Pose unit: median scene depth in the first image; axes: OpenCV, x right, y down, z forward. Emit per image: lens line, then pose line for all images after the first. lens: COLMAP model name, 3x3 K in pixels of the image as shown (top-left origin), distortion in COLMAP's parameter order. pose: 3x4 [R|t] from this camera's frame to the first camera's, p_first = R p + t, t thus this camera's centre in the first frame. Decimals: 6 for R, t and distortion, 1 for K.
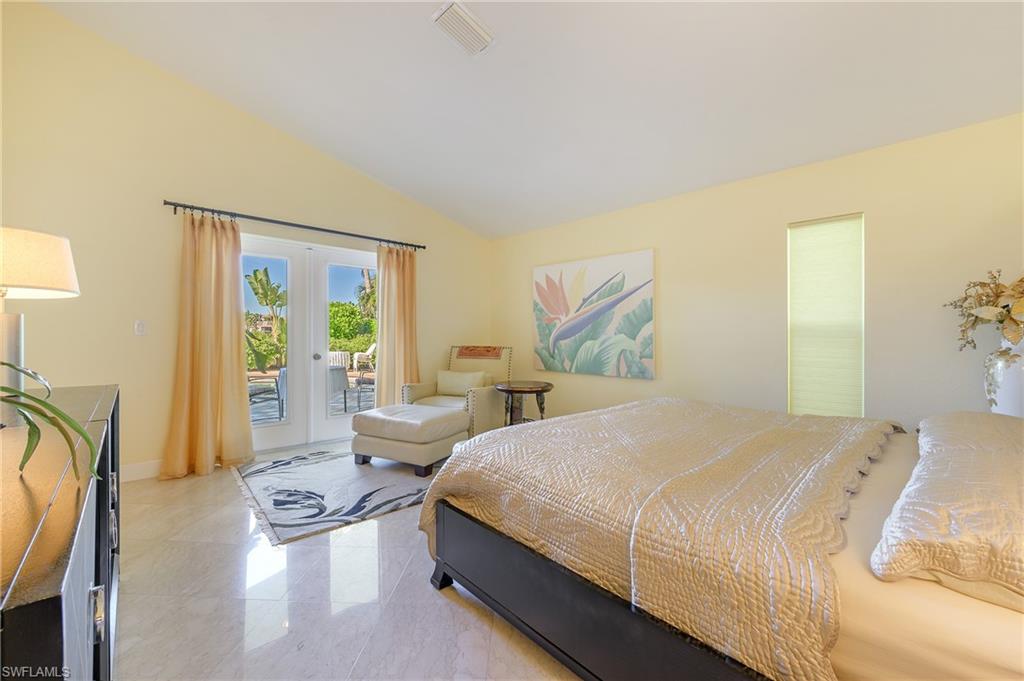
lens RADIAL K [[415.5, 0, 511.2], [0, 415.5, 340.1], [0, 0, 1]] dist [0.002130, -0.000424]
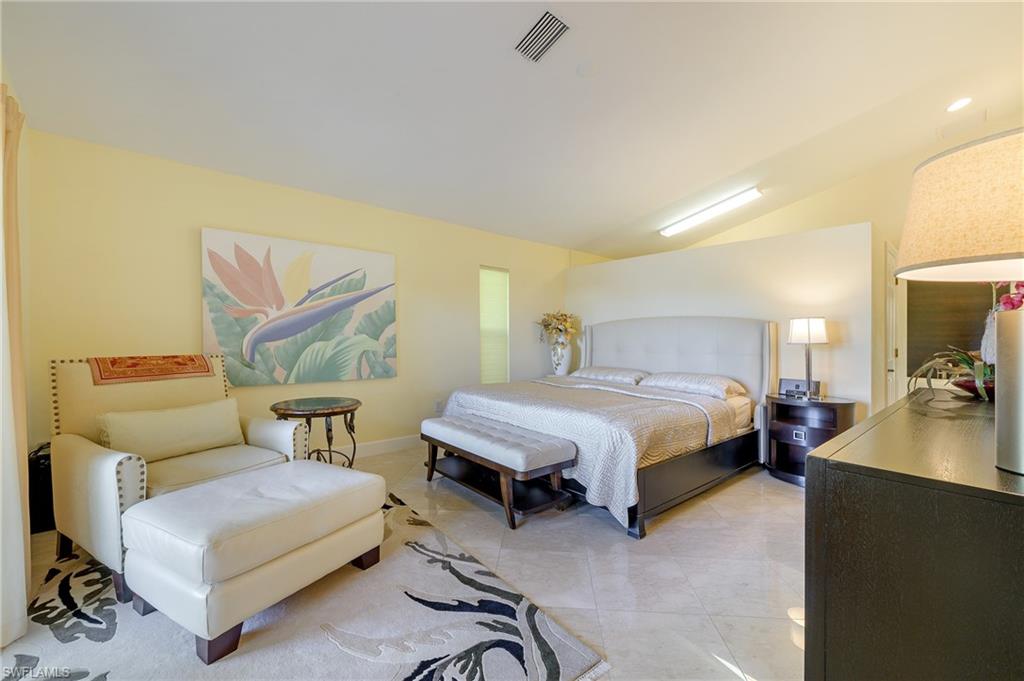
lens RADIAL K [[415.5, 0, 510.1], [0, 415.5, 336.0], [0, 0, 1]] dist [0.002130, -0.000424]
pose [[0.031443, -0.002696, 0.999502, -0.670305], [0.003280, 0.999991, 0.002594, -0.012022], [-0.999500, 0.003197, 0.031451, 0.624413]]
